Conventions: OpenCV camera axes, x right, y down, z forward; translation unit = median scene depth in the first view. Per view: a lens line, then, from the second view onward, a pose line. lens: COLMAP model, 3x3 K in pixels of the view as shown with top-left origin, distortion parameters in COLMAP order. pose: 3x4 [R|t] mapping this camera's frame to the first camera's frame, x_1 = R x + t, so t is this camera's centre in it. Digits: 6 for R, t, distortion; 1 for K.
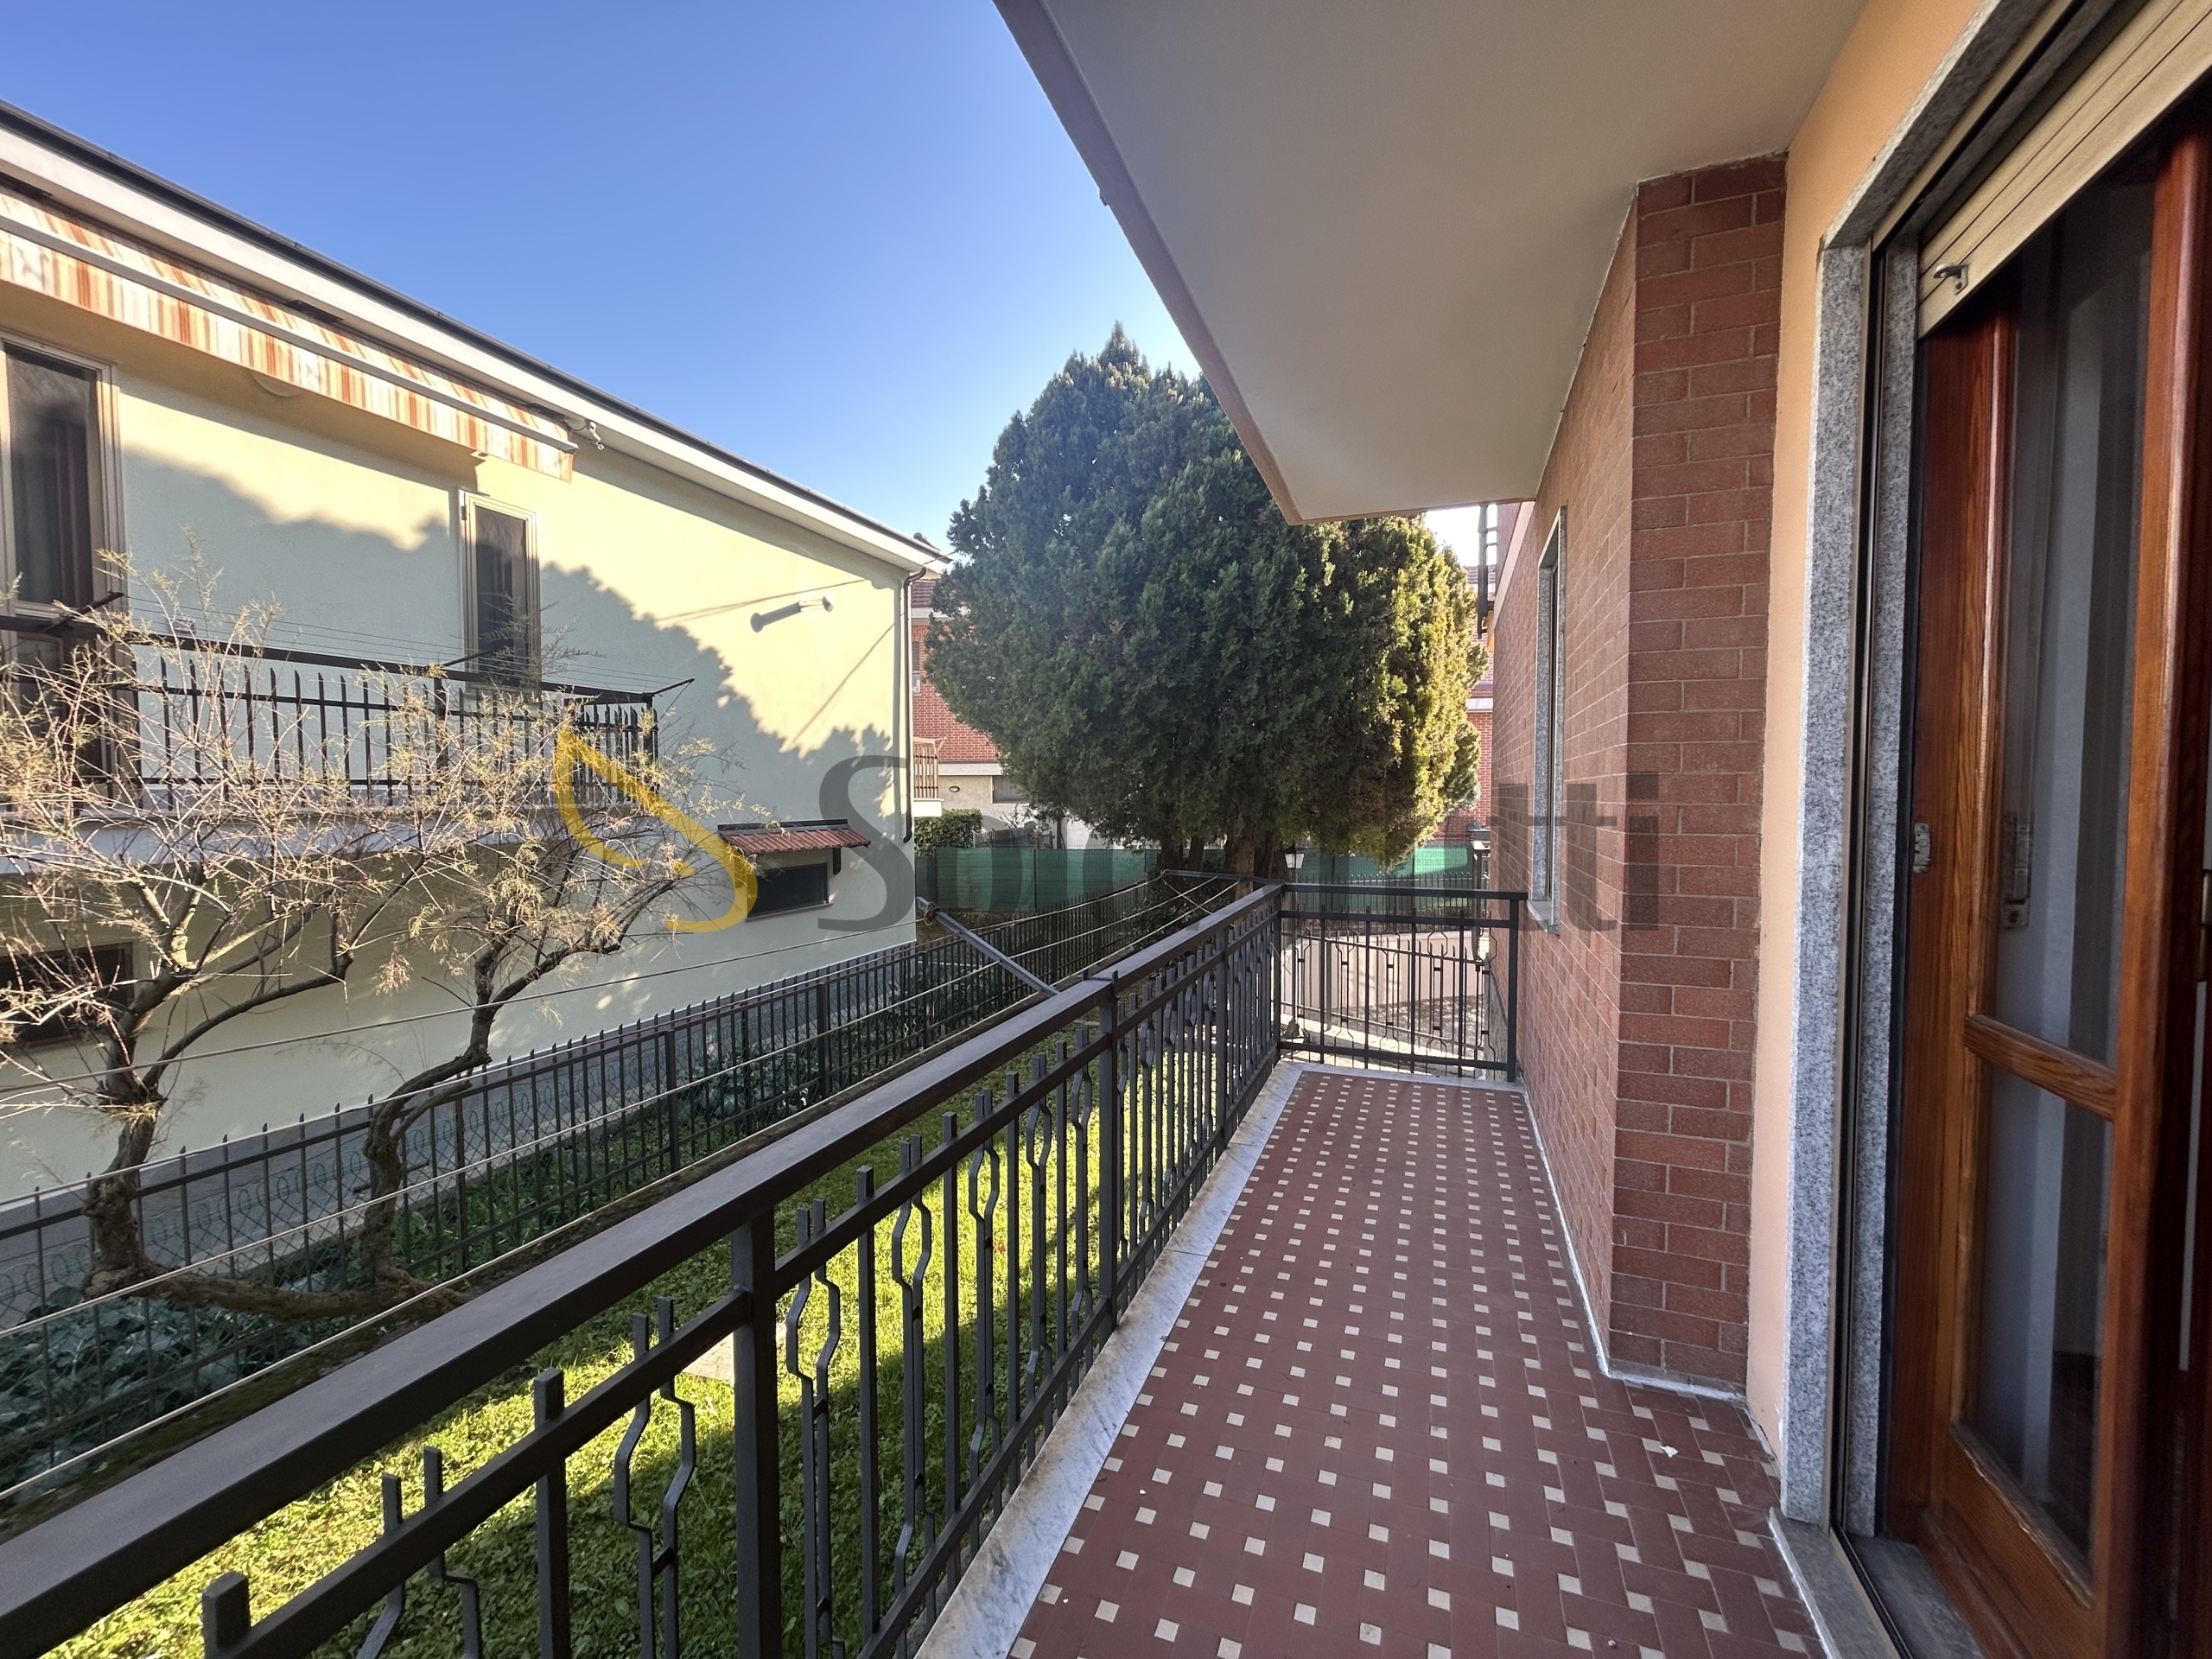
lens RADIAL K [[885.3, 0, 1112.2], [0, 885.3, 836.2], [0, 0, 1]] dist [-0.002249, 0.000507]
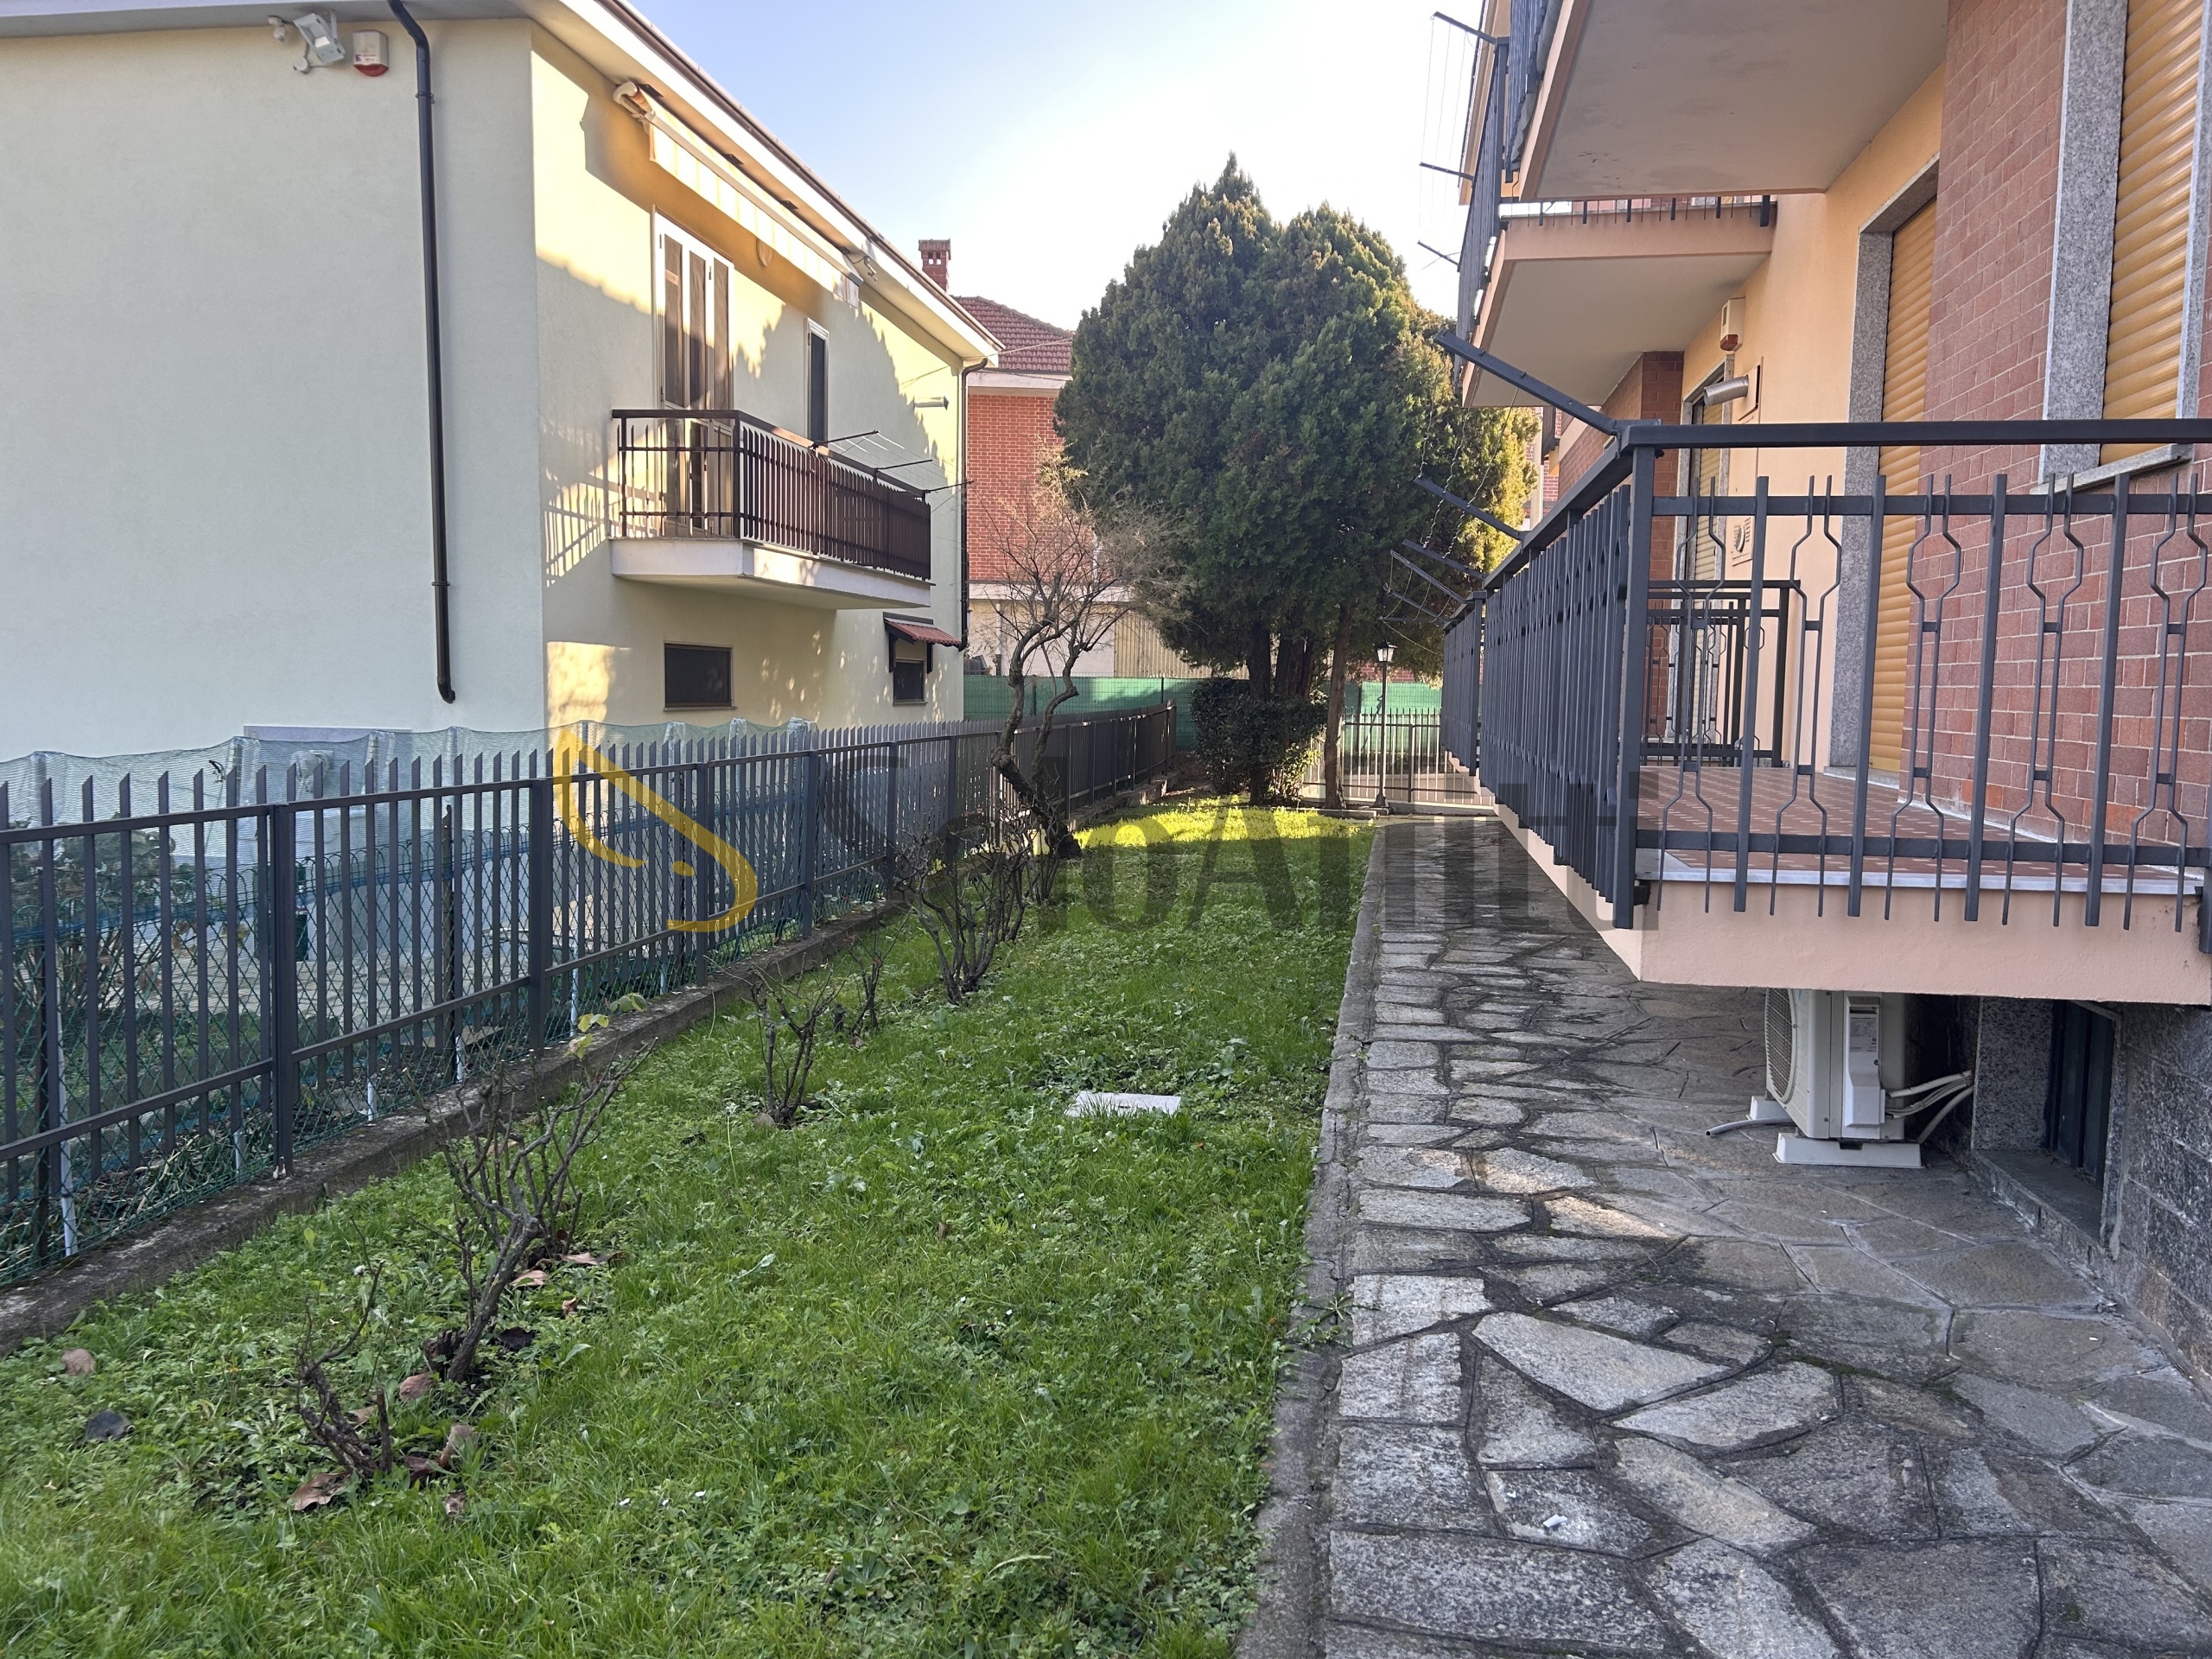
lens RADIAL K [[1668.9, 0, 1103.2], [0, 1668.9, 823.2], [0, 0, 1]] dist [0.052259, -0.052358]
pose [[0.981504, -0.011116, 0.191118, -0.683859], [0.002517, 0.998976, 0.045174, 0.179710], [-0.191425, -0.043857, 0.980527, -1.269580]]
